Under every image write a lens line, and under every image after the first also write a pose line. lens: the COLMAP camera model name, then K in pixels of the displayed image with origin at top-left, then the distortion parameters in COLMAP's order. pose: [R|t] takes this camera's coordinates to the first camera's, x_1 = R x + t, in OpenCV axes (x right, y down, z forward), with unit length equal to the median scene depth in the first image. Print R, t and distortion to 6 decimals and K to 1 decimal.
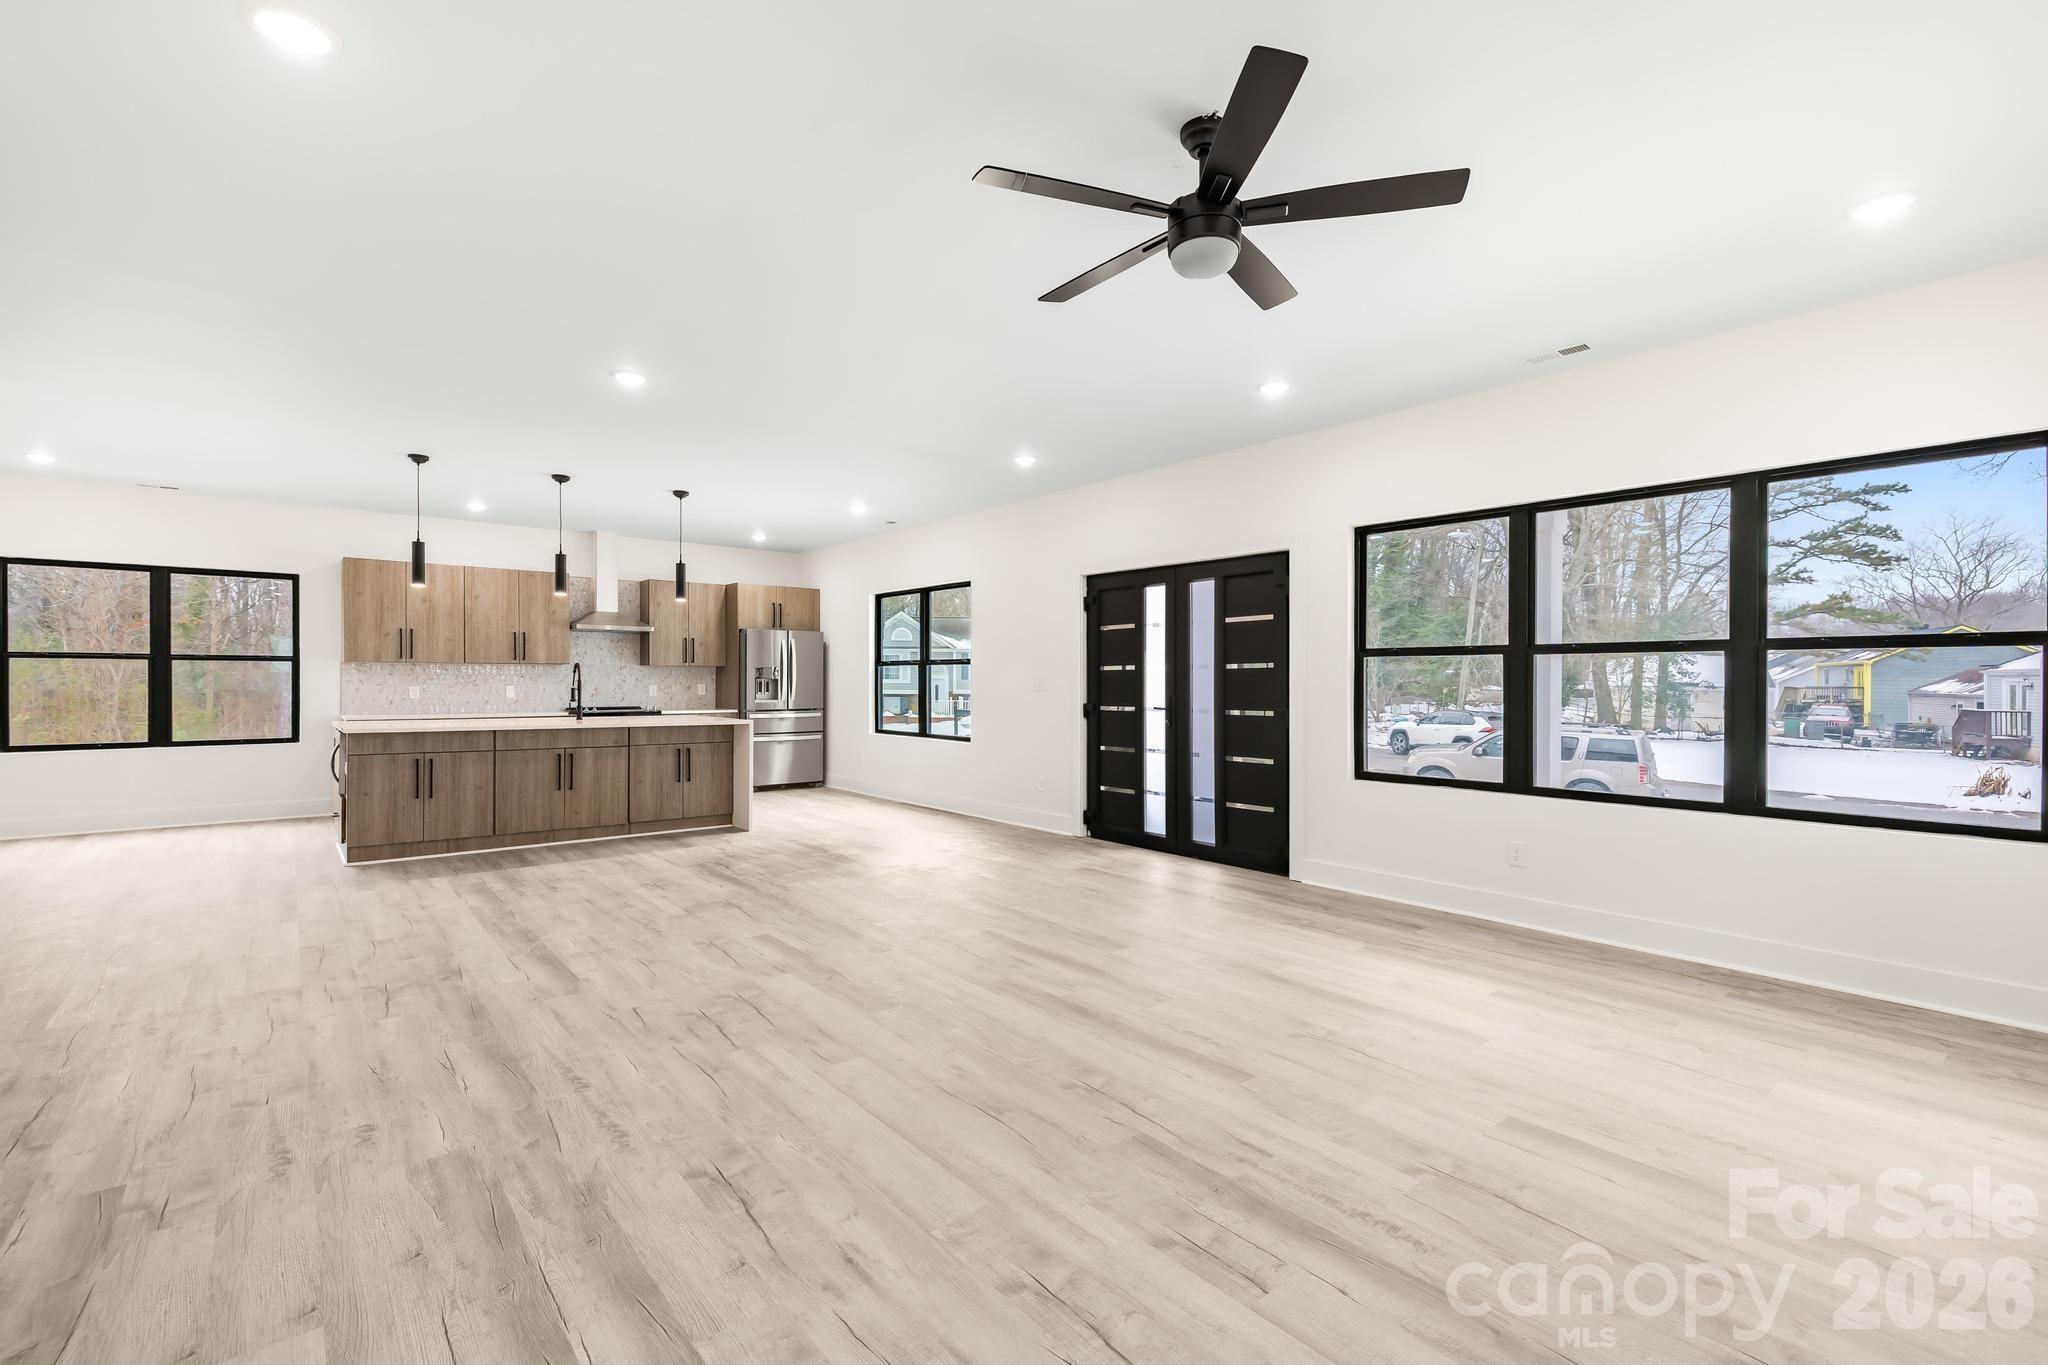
lens RADIAL K [[882.9, 0, 1012.9], [0, 882.9, 693.6], [0, 0, 1]] dist [-0.000755, -0.000297]
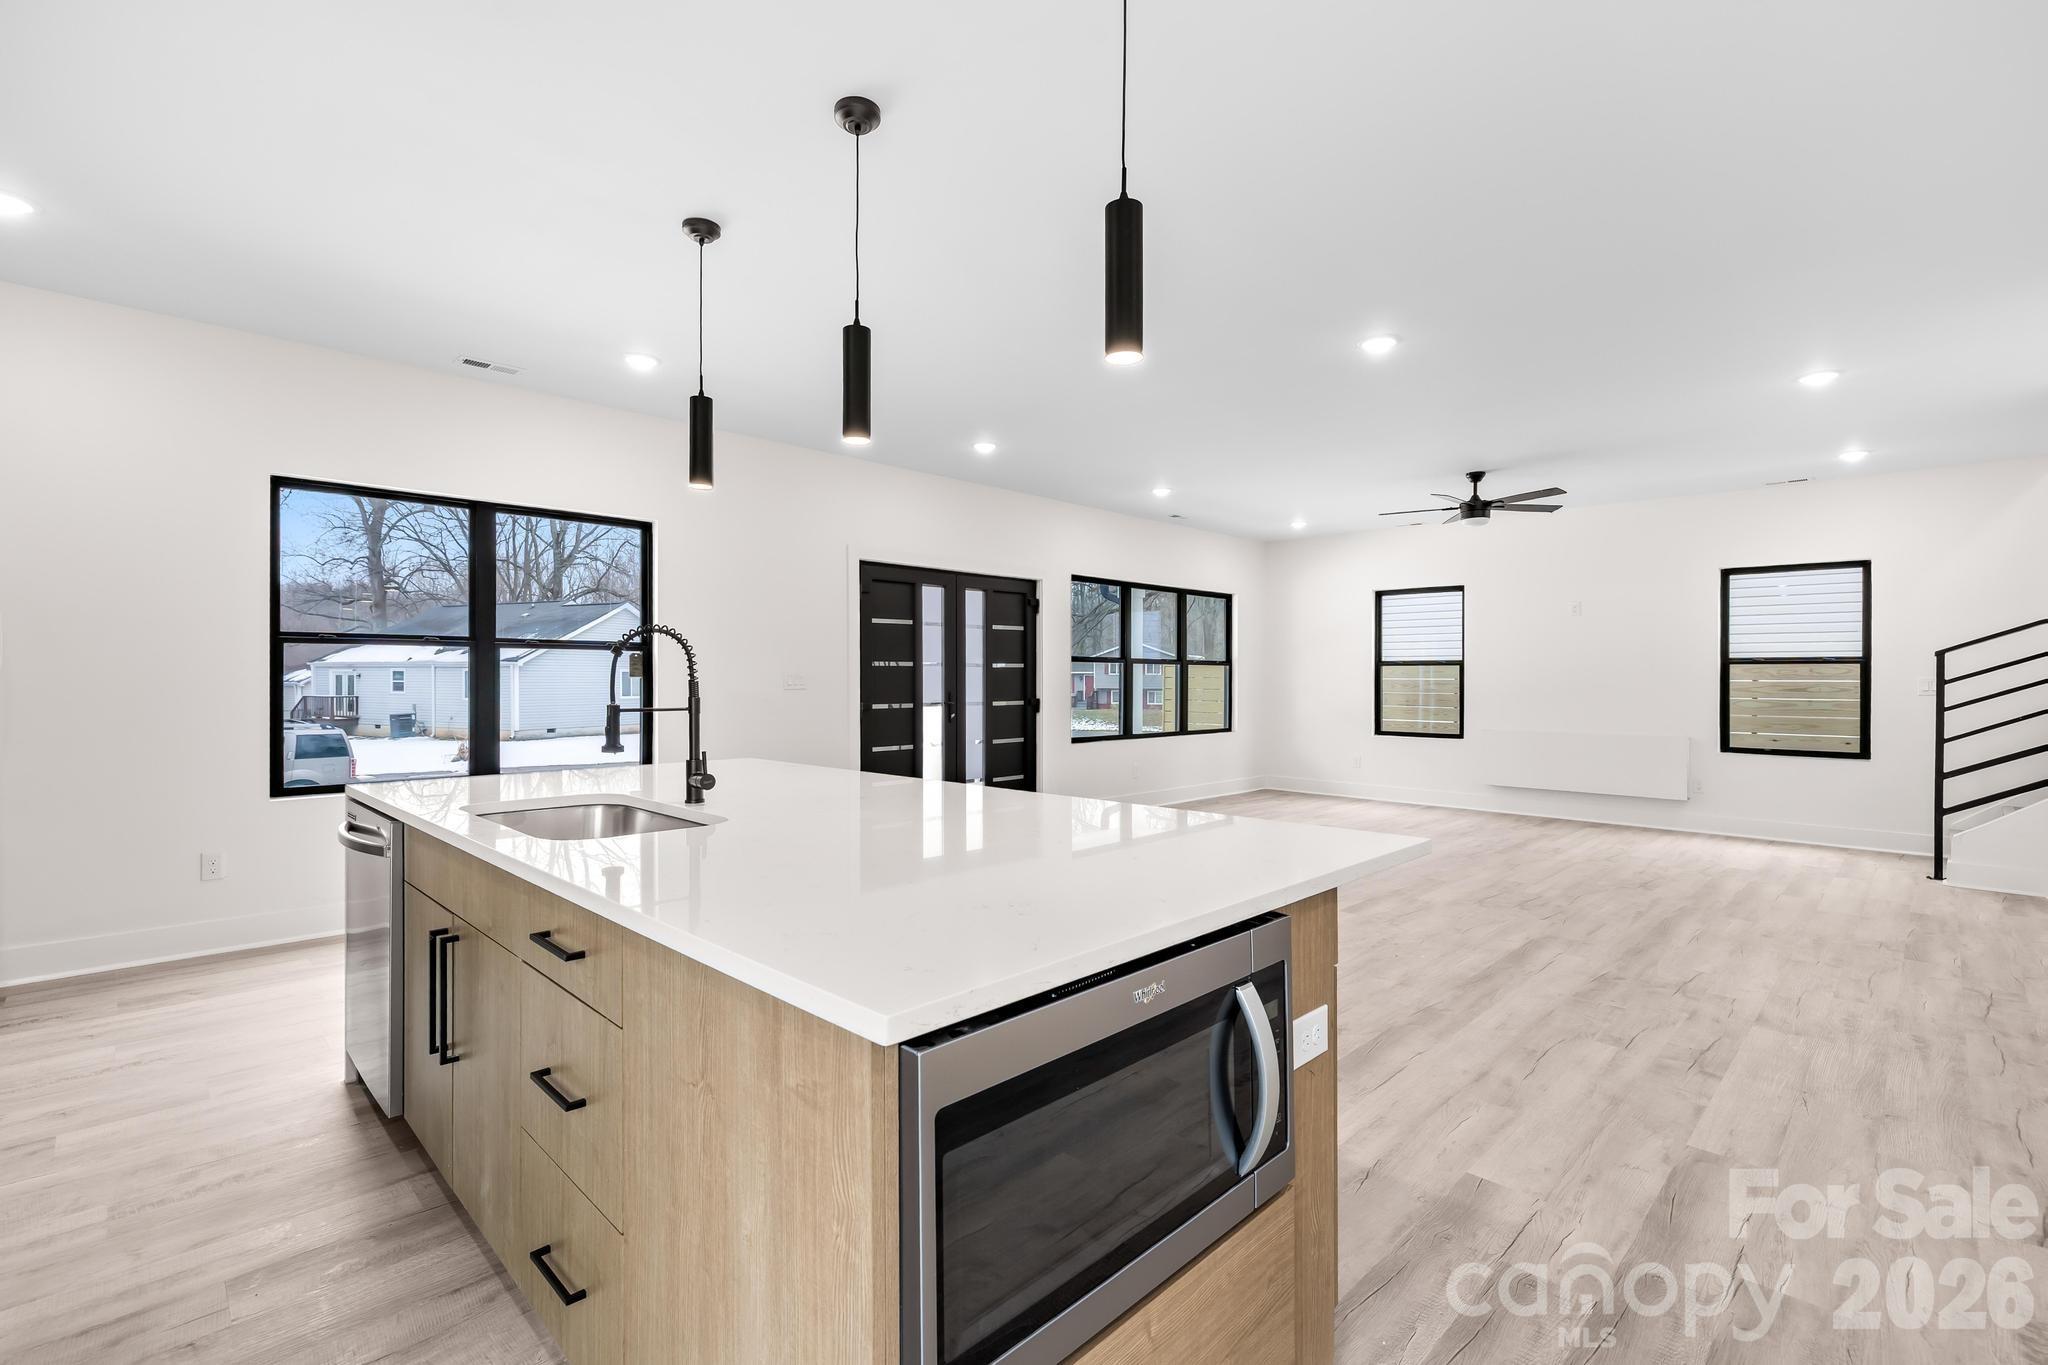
lens RADIAL K [[902.7, 0, 994.8], [0, 902.7, 681.8], [0, 0, 1]] dist [0.001071, -0.001256]
pose [[-0.068121, -0.009047, 0.997636, -0.958943], [0.009691, 0.999906, 0.009729, -0.019464], [-0.997630, 0.010331, -0.068026, 1.051810]]
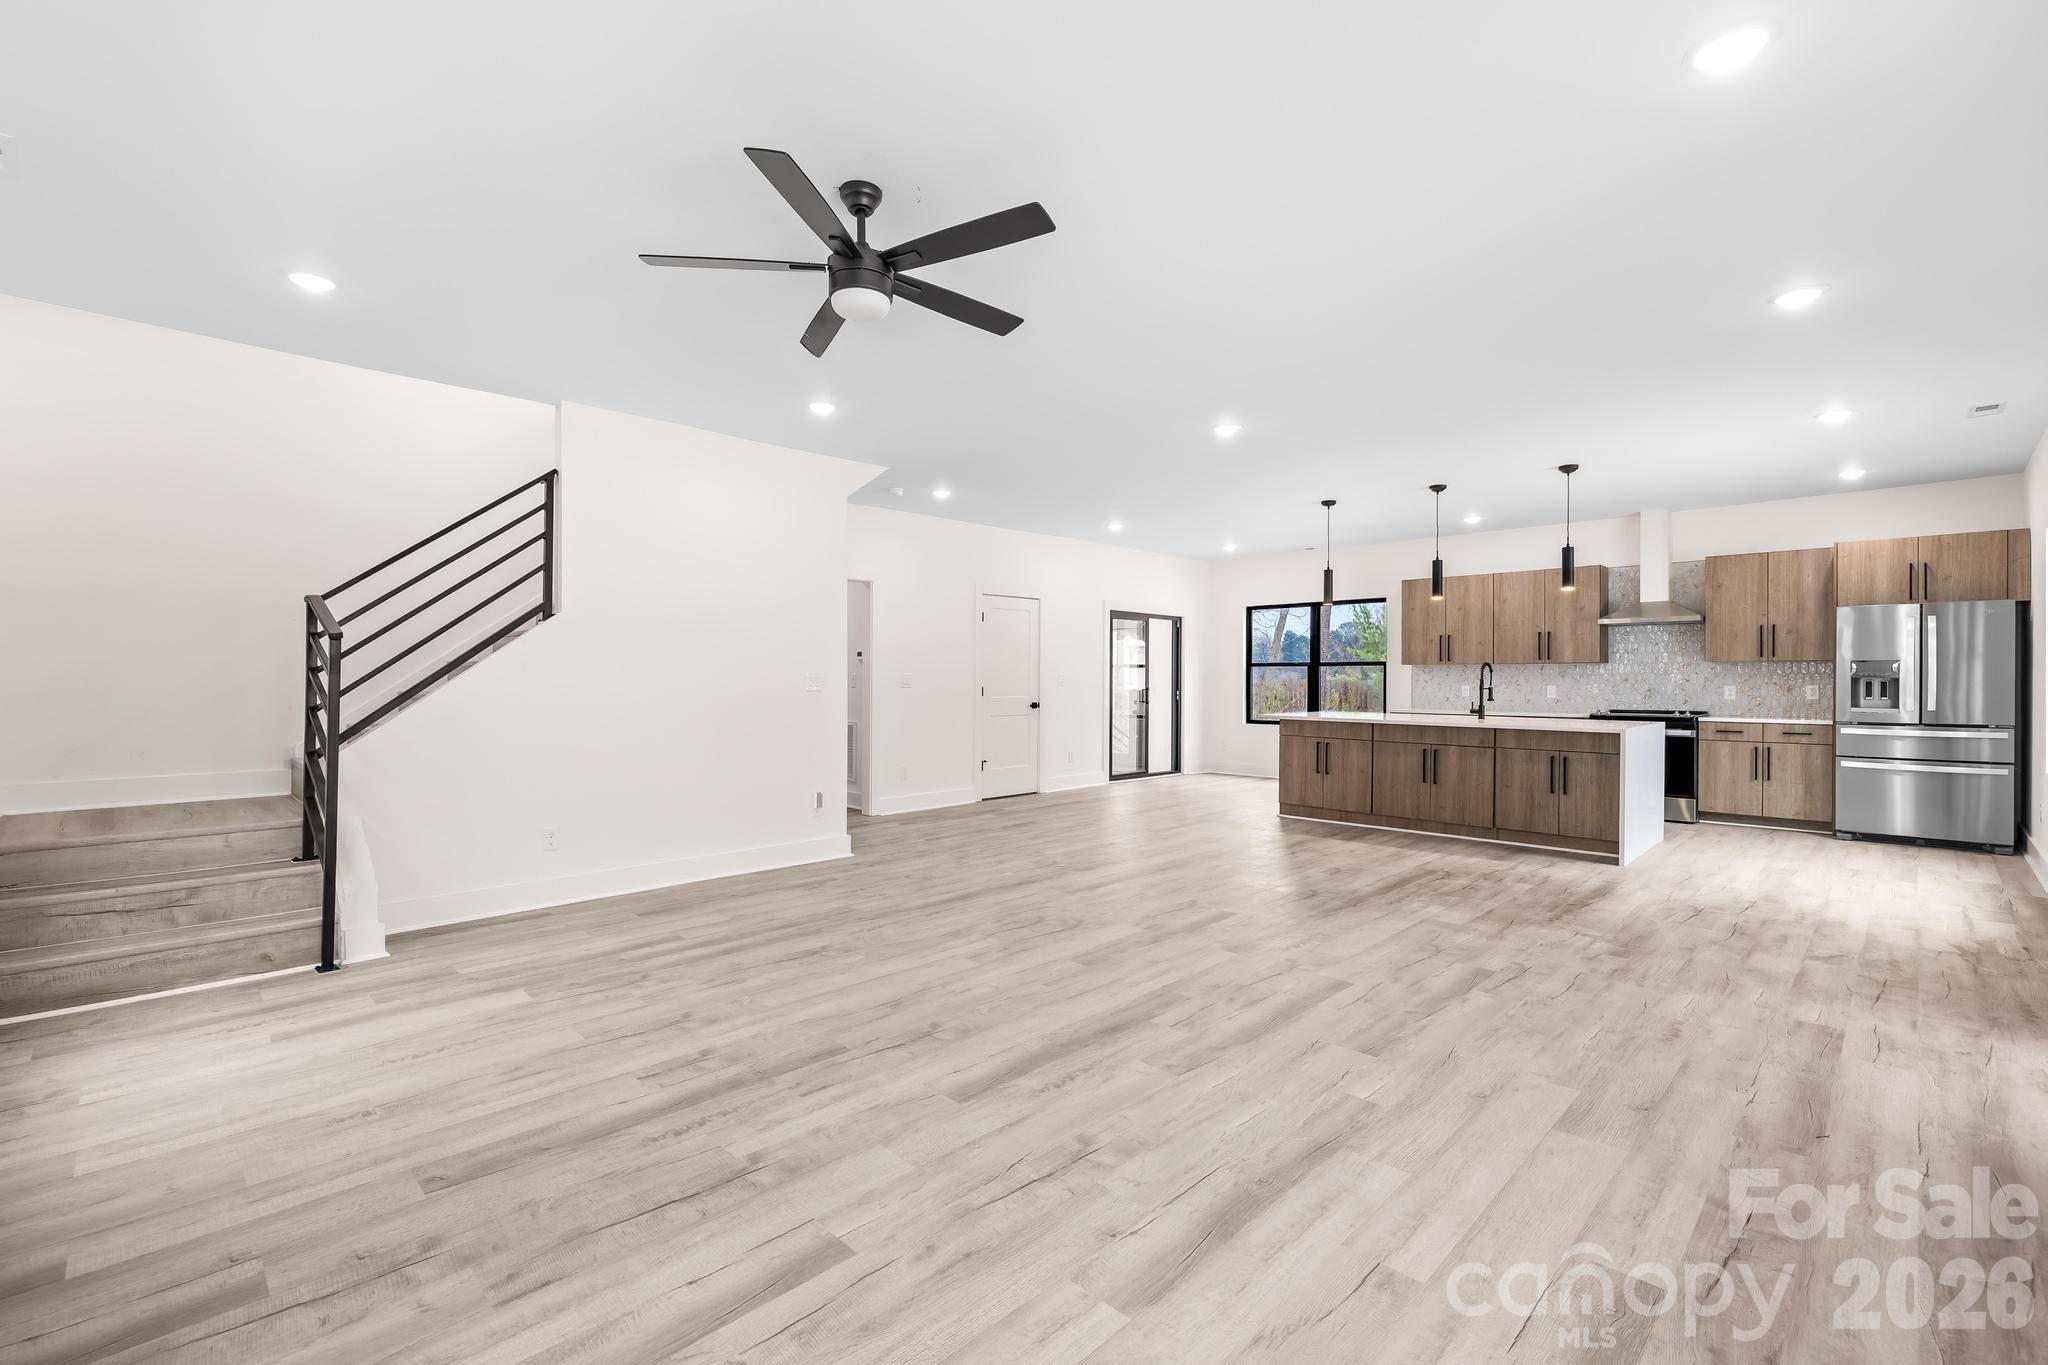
lens RADIAL K [[902.7, 0, 1013.3], [0, 902.7, 685.9], [0, 0, 1]] dist [0.001071, -0.001256]
pose [[0.090184, 0.005007, -0.995913, 0.553085], [-0.016265, 0.999861, 0.003554, -0.003261], [0.995792, 0.015878, 0.090253, 0.437283]]
